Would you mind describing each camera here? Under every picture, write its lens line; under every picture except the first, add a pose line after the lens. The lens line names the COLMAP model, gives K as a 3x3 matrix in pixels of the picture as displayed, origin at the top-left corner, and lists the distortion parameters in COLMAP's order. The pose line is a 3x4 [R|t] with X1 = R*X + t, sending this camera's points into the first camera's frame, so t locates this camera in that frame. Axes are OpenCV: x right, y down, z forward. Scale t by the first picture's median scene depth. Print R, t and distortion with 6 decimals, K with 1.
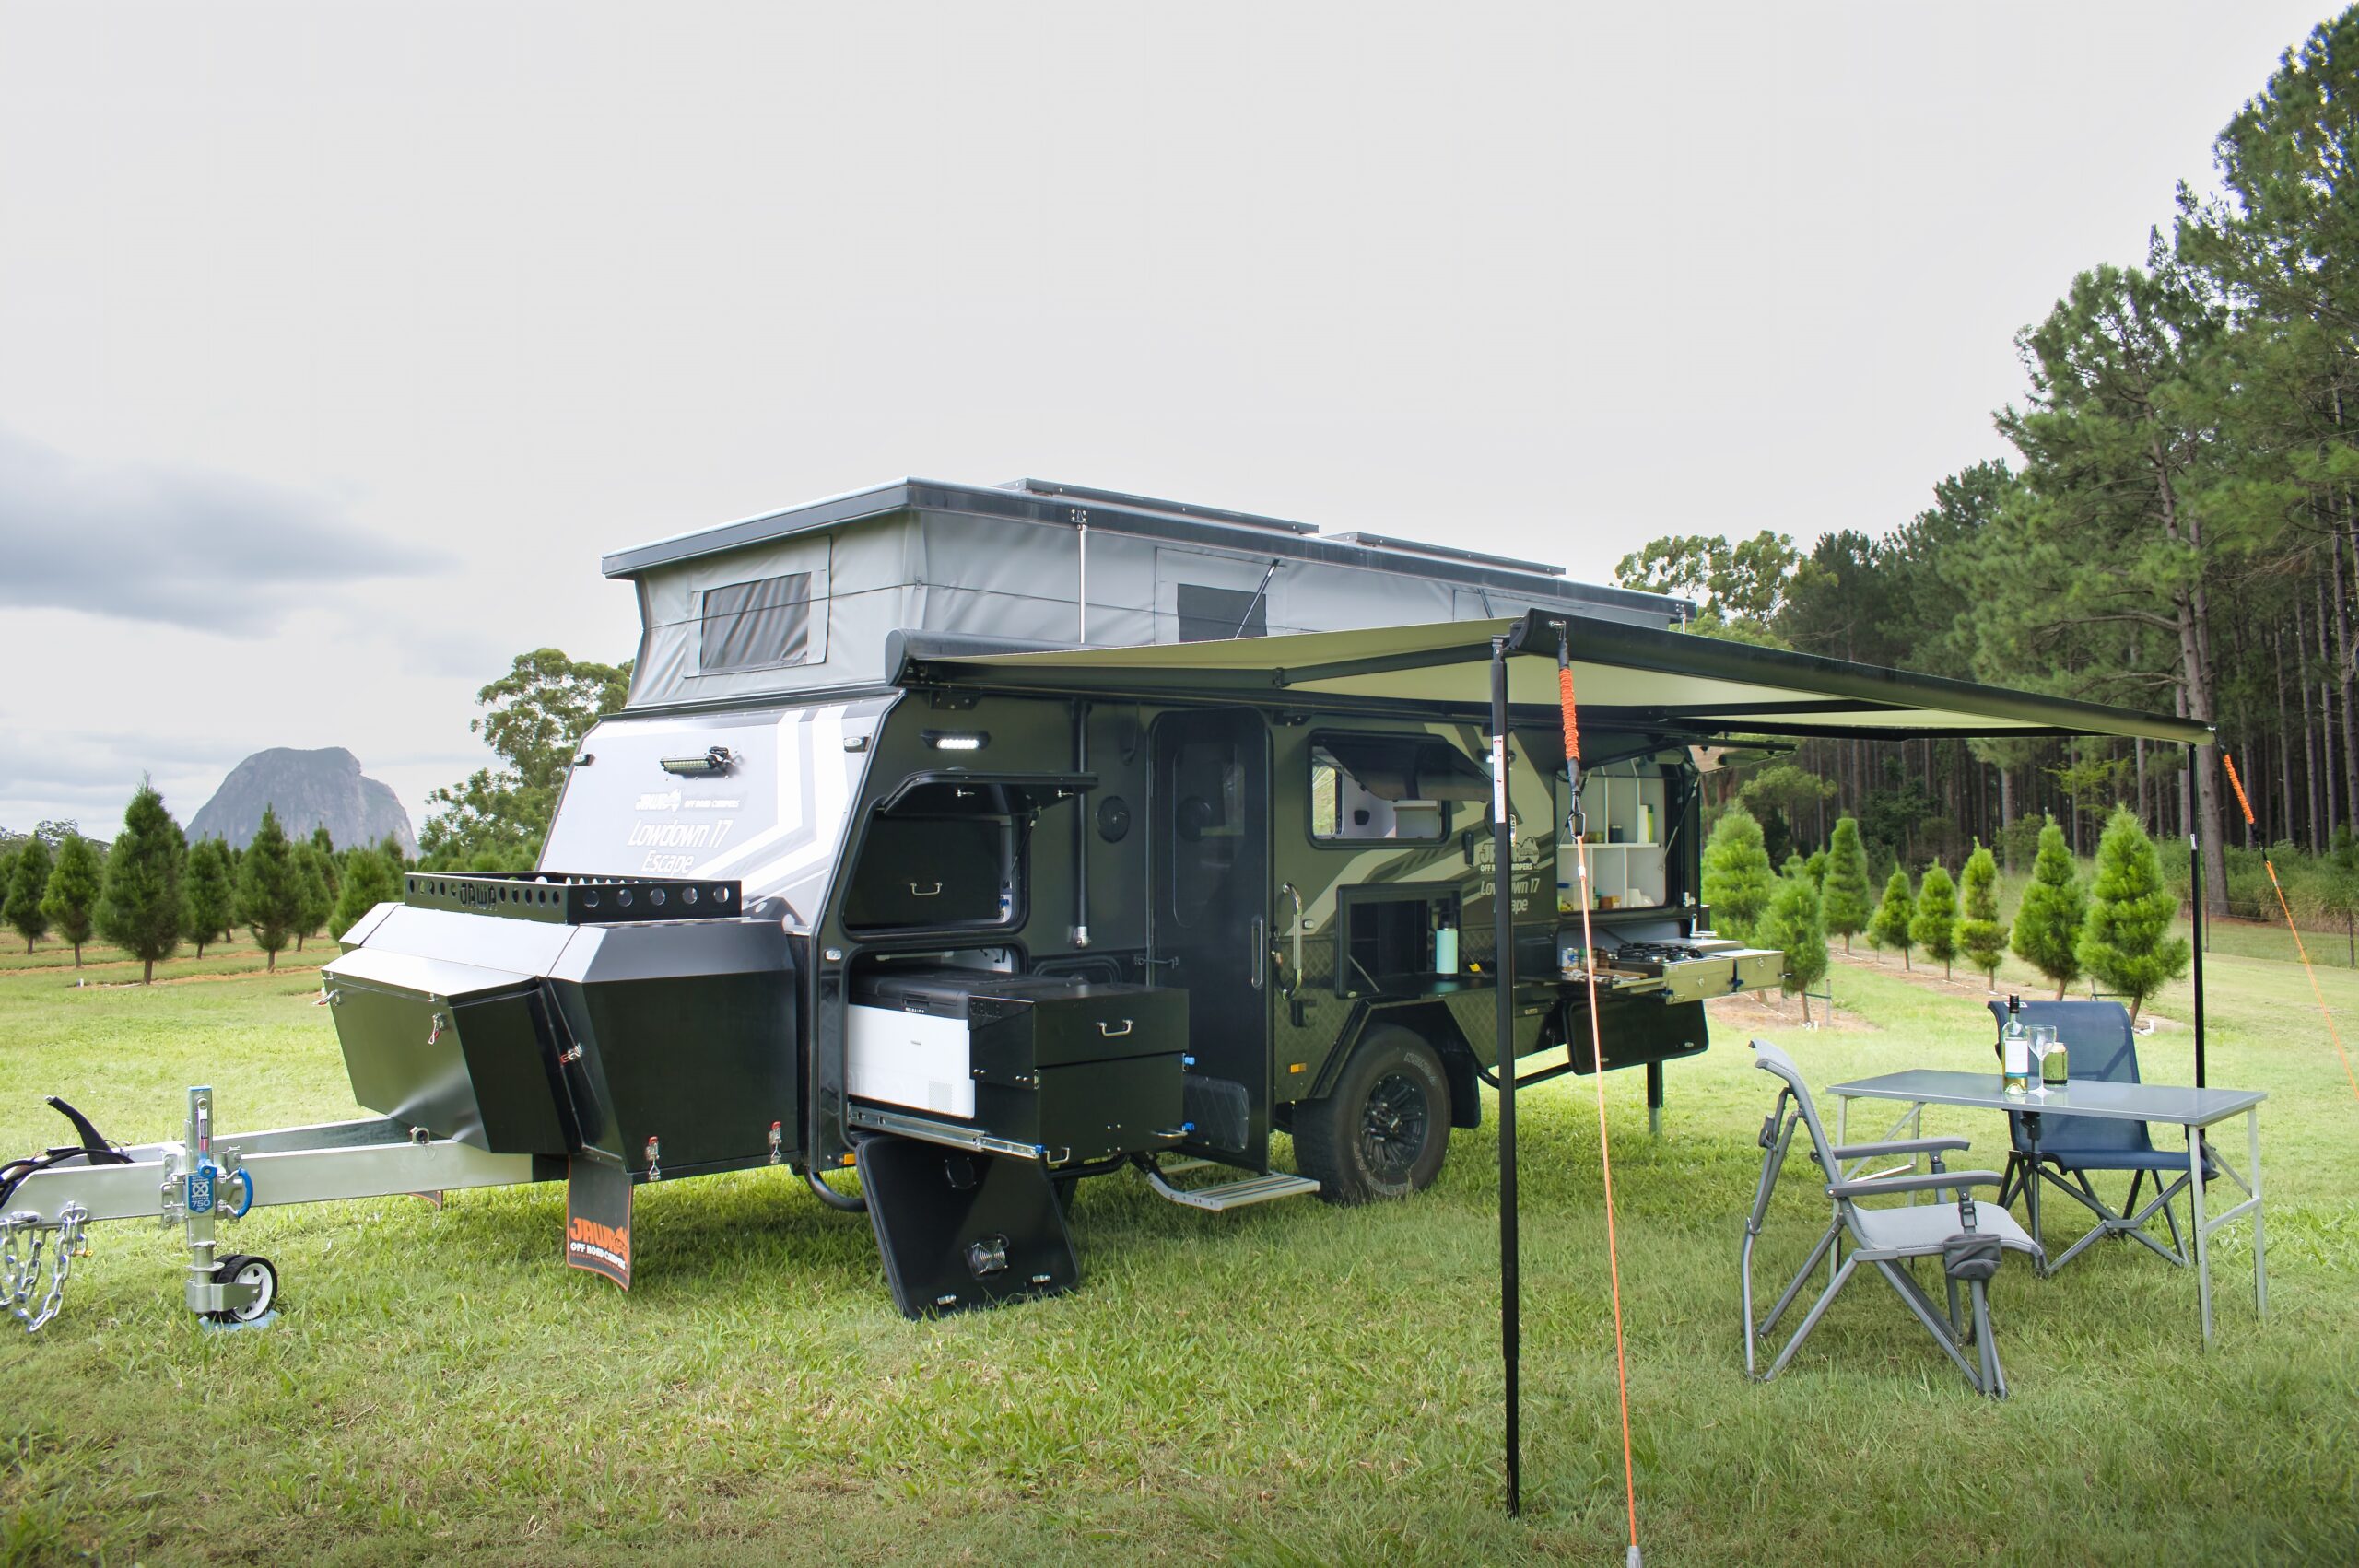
lens RADIAL K [[1809.9, 0, 1179.5], [0, 1809.9, 784.0], [0, 0, 1]] dist [-0.094678, 0.015052]
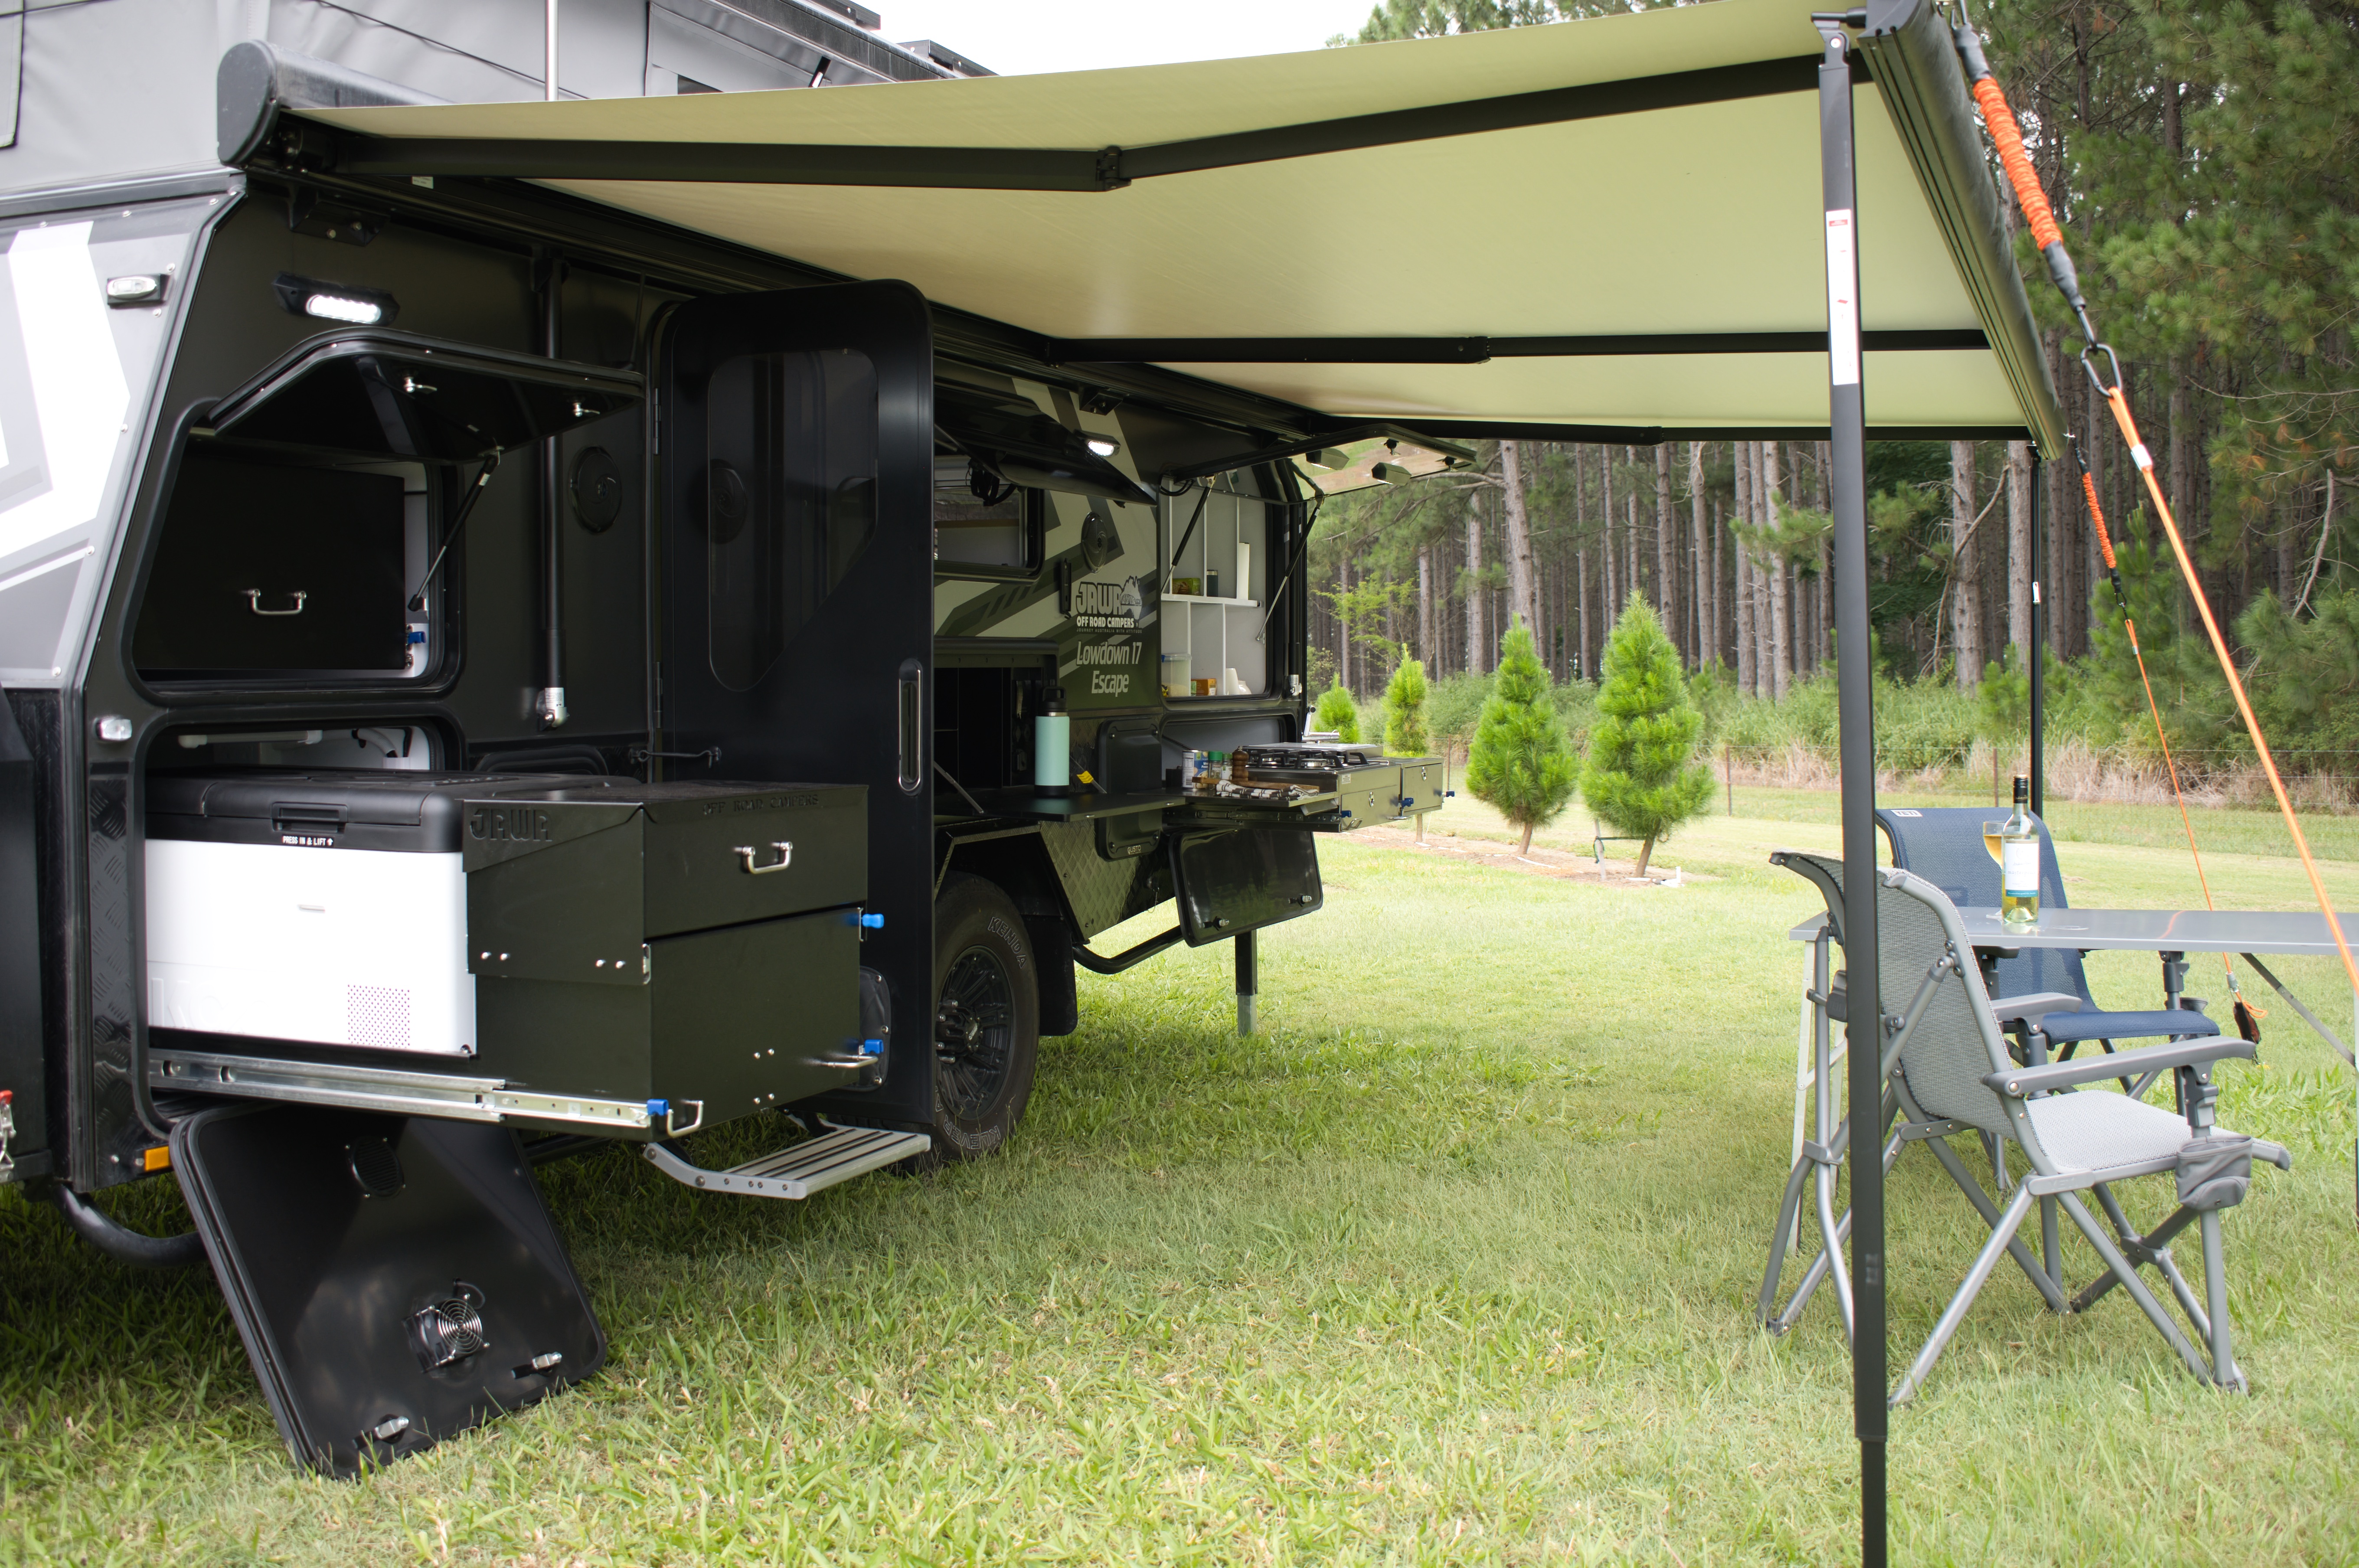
lens RADIAL K [[2347.4, 0, 1179.5], [0, 2347.4, 784.0], [0, 0, 1]] dist [-0.080292, 0.014645]
pose [[0.915765, -0.017782, 0.401321, -0.133535], [-0.011851, 0.997389, 0.071234, 0.046745], [-0.401540, -0.069990, 0.913163, 0.252398]]
